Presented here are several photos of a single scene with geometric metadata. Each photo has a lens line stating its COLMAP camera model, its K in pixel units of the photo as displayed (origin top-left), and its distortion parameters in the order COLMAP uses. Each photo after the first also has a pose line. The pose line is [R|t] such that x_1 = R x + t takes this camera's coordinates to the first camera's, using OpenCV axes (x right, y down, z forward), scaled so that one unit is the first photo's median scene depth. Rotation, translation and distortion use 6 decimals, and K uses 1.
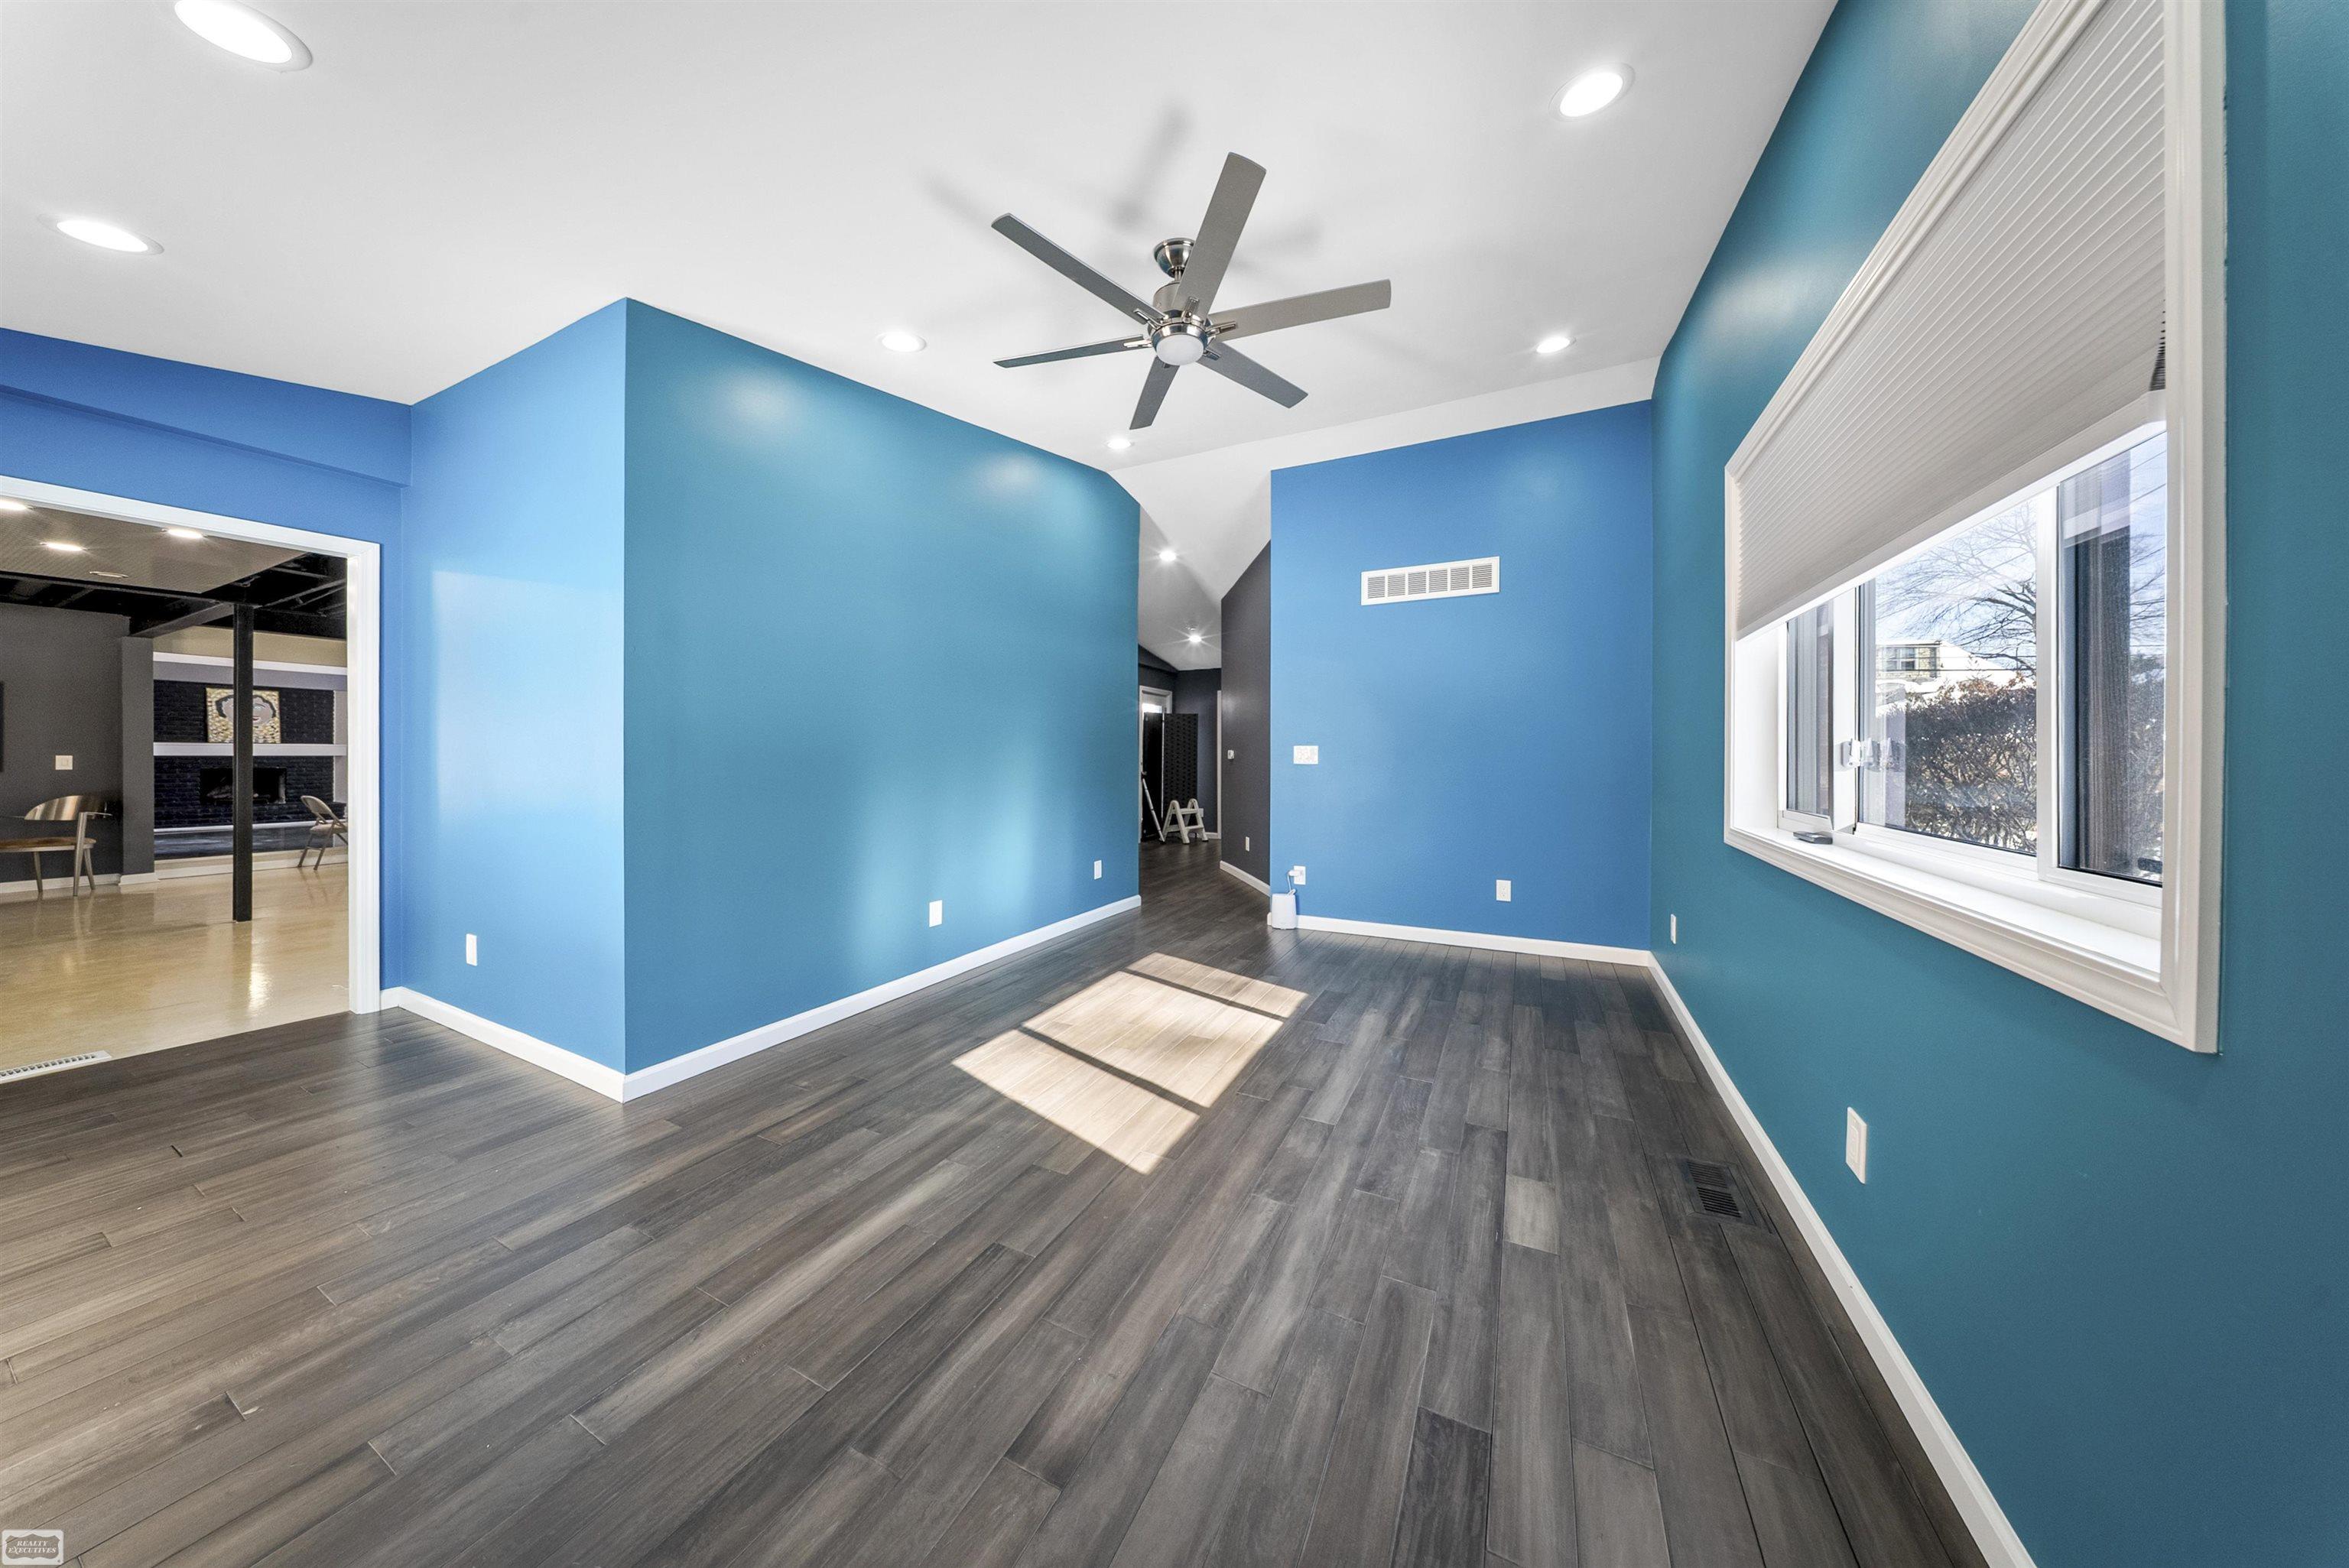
lens RADIAL K [[703.4, 0, 1188.4], [0, 703.4, 760.7], [0, 0, 1]] dist [-0.003343, -0.000823]
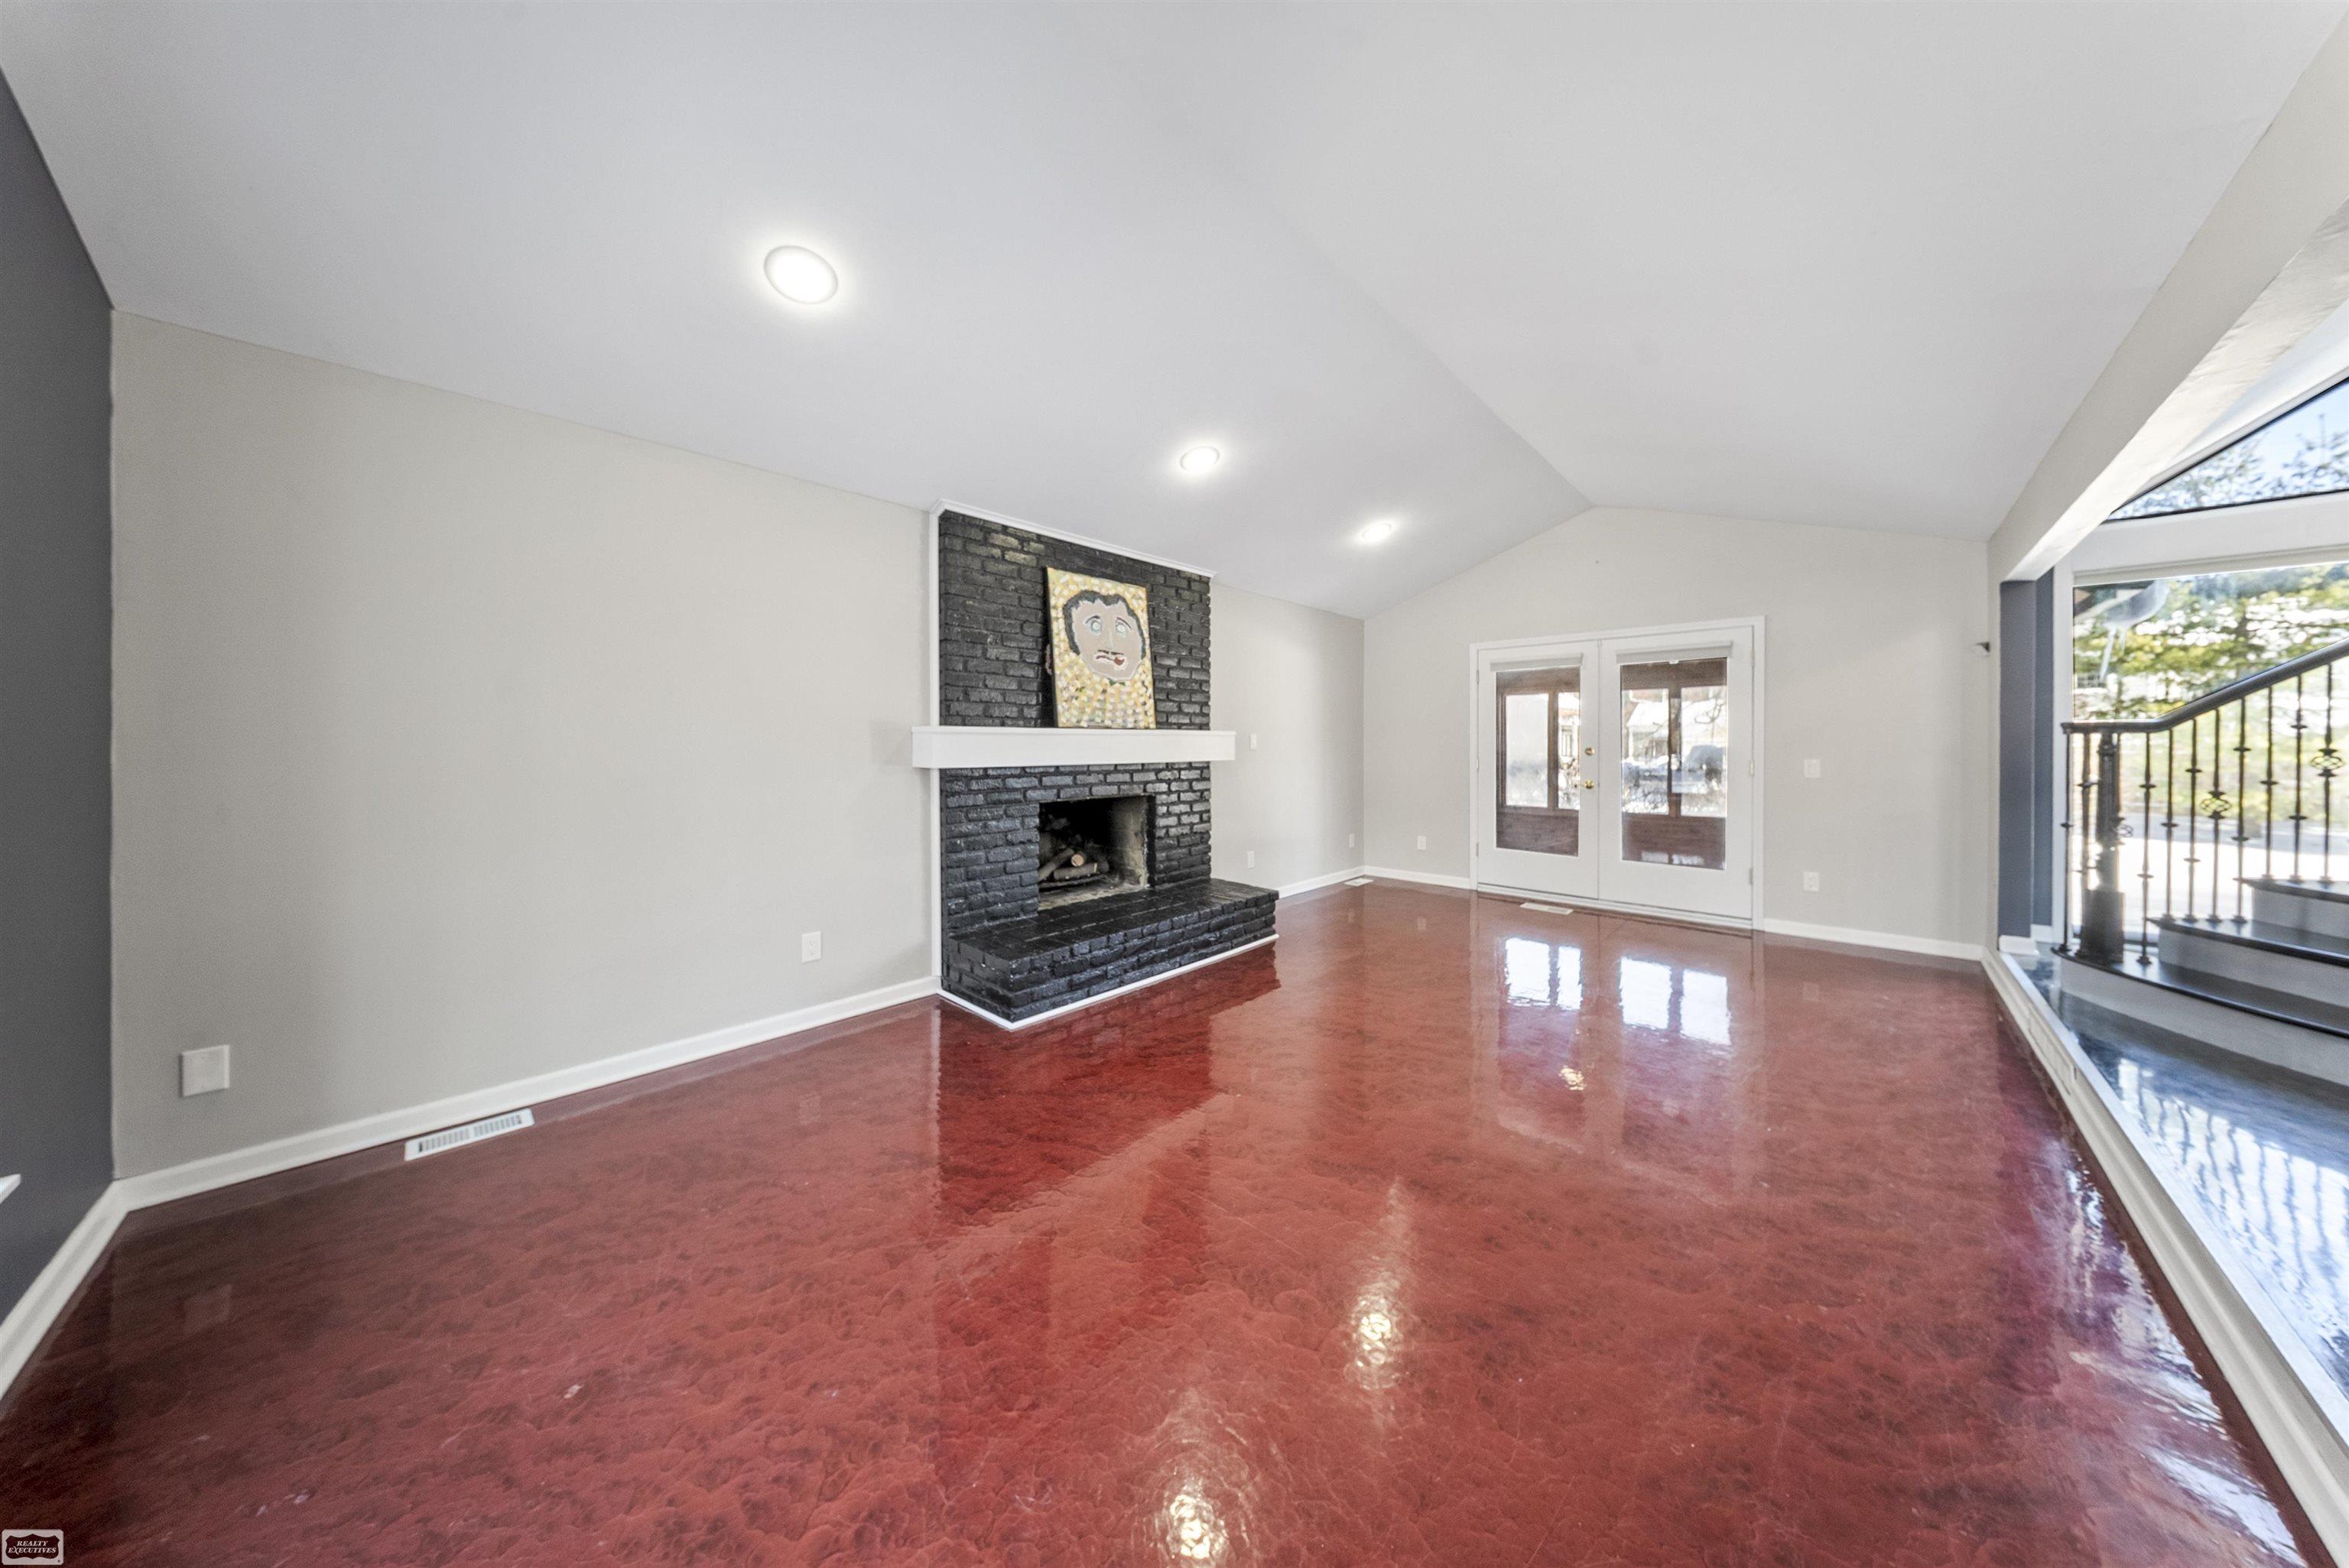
lens RADIAL K [[703.4, 0, 1192.5], [0, 703.4, 745.8], [0, 0, 1]] dist [-0.003343, -0.000823]
pose [[0.953176, -0.005434, -0.302368, -1.236025], [0.005789, 0.999983, 0.000277, -0.016842], [0.302362, -0.002014, 0.953191, 0.692653]]
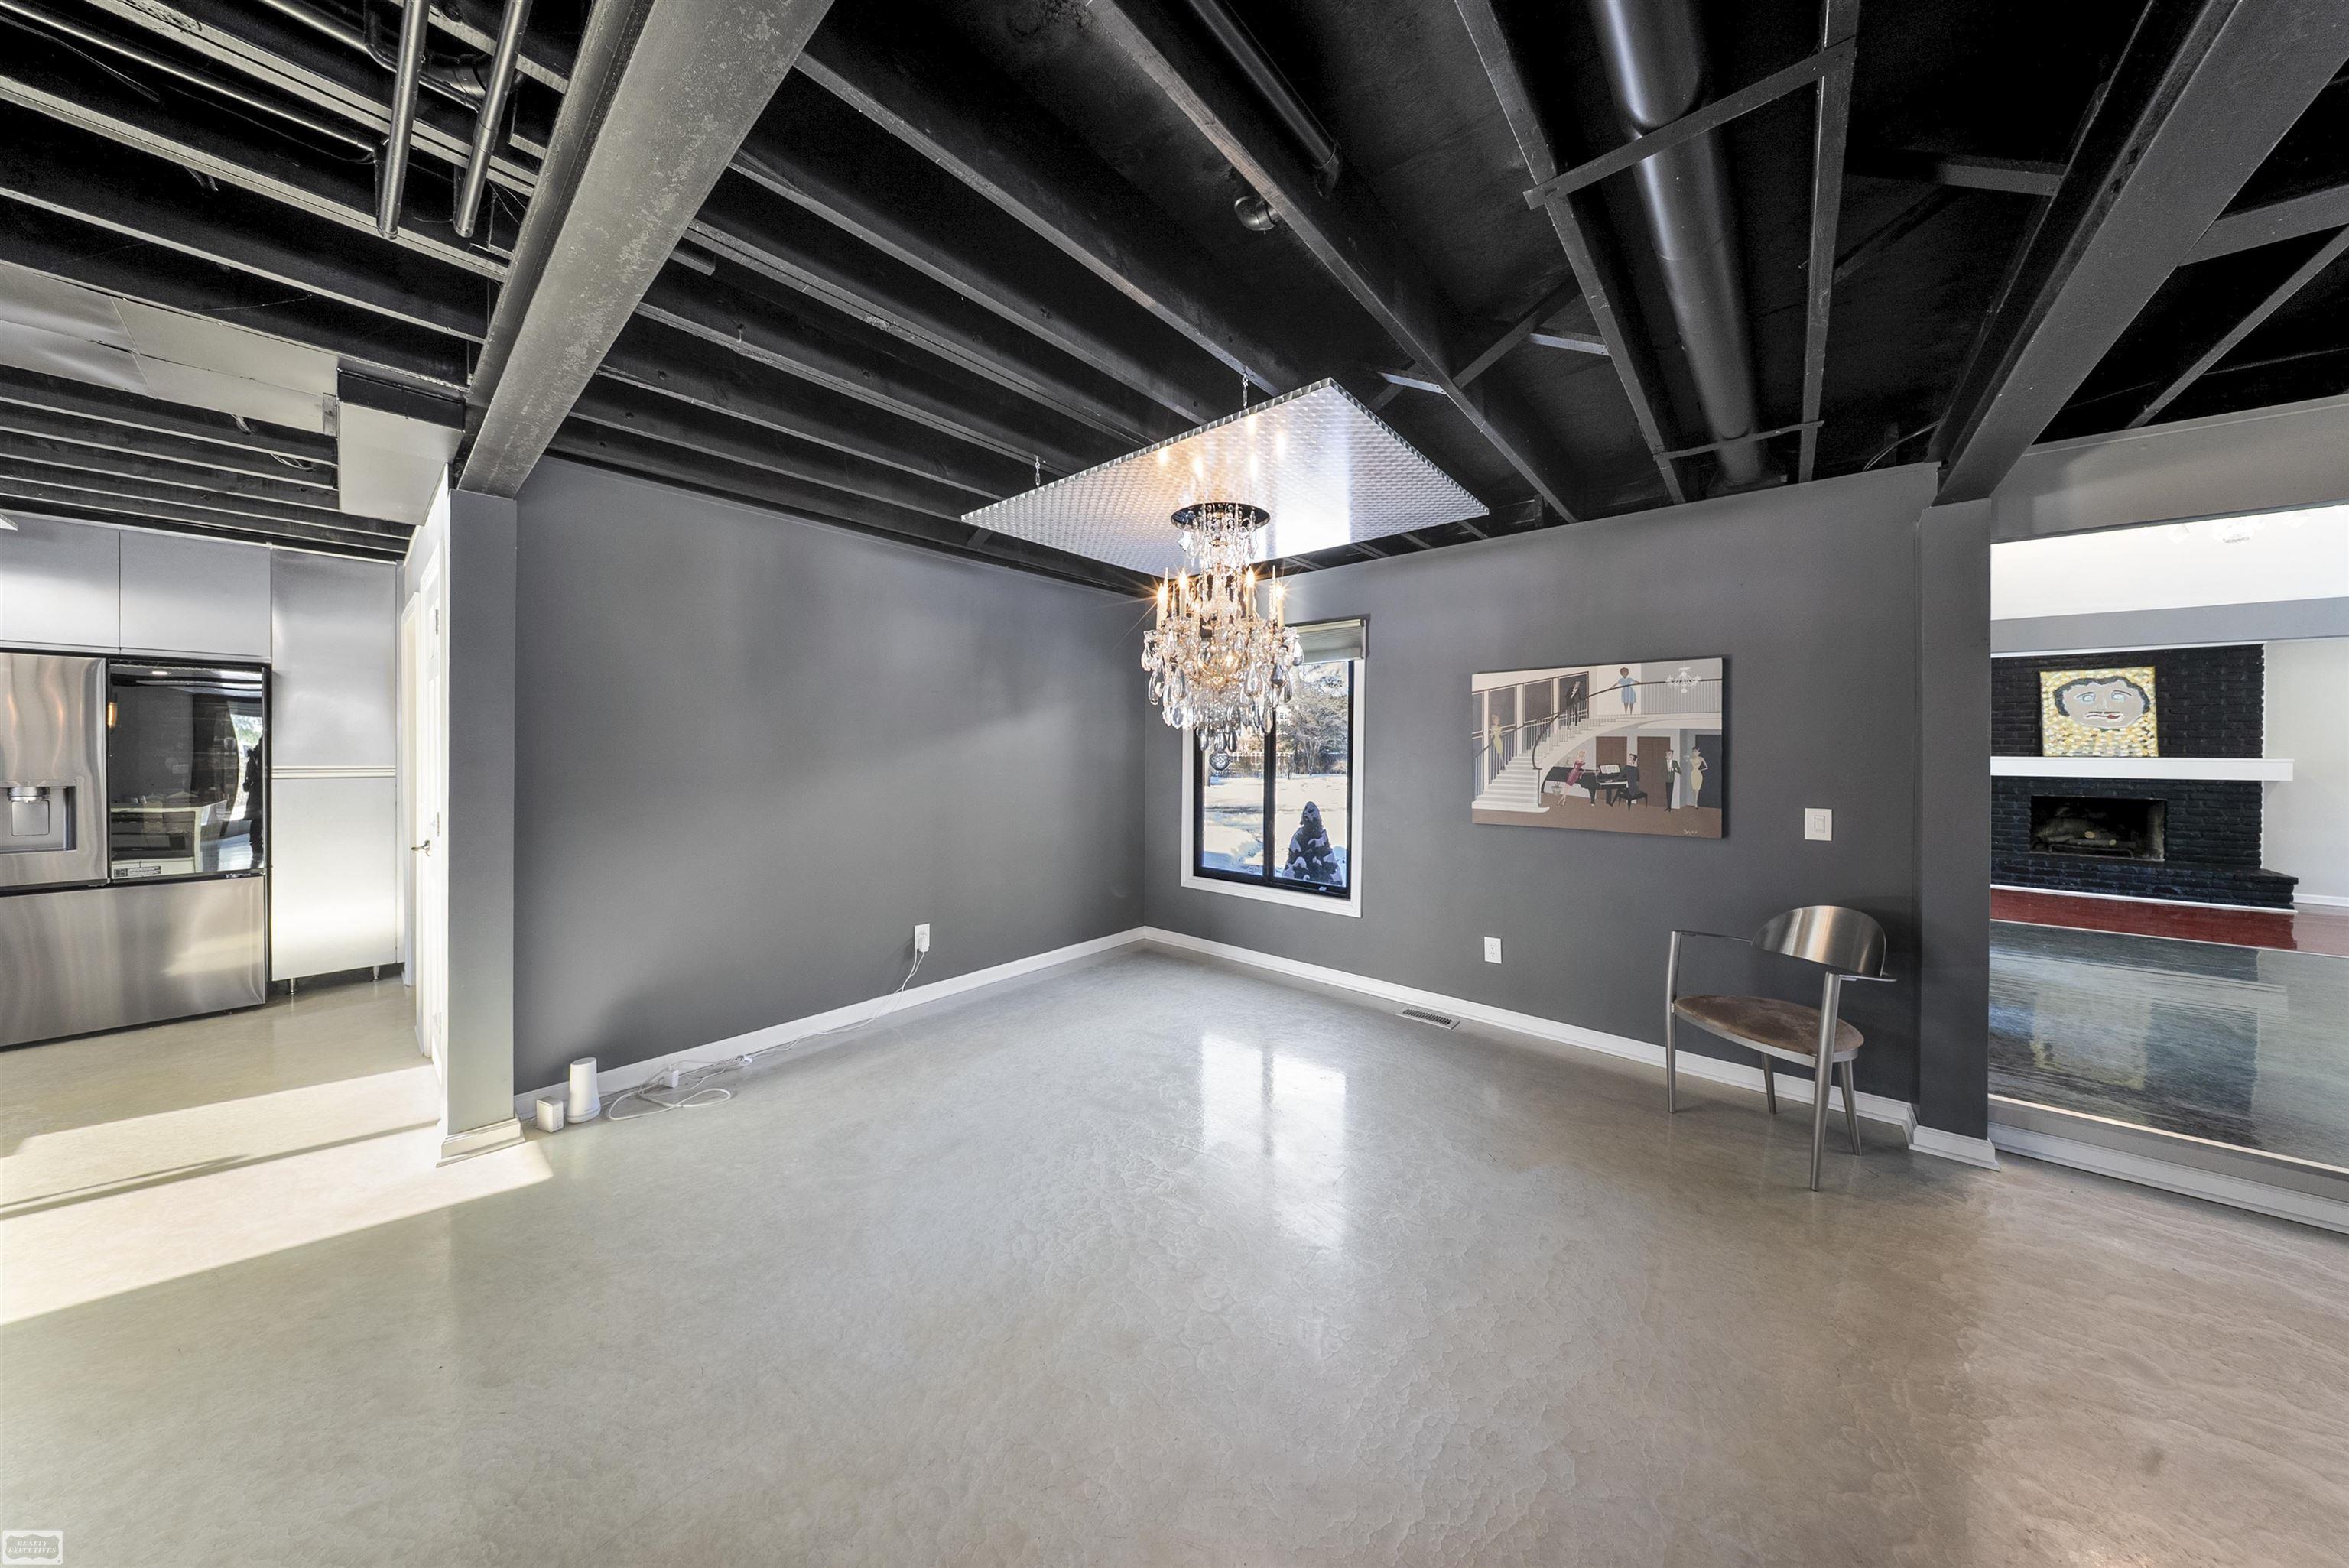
lens RADIAL K [[703.4, 0, 1187.5], [0, 703.4, 750.7], [0, 0, 1]] dist [-0.003343, -0.000823]
pose [[-0.240774, -0.003902, -0.970573, -0.588699], [-0.012539, 0.999921, -0.000909, -0.020567], [0.970500, 0.011951, -0.240804, 0.387757]]
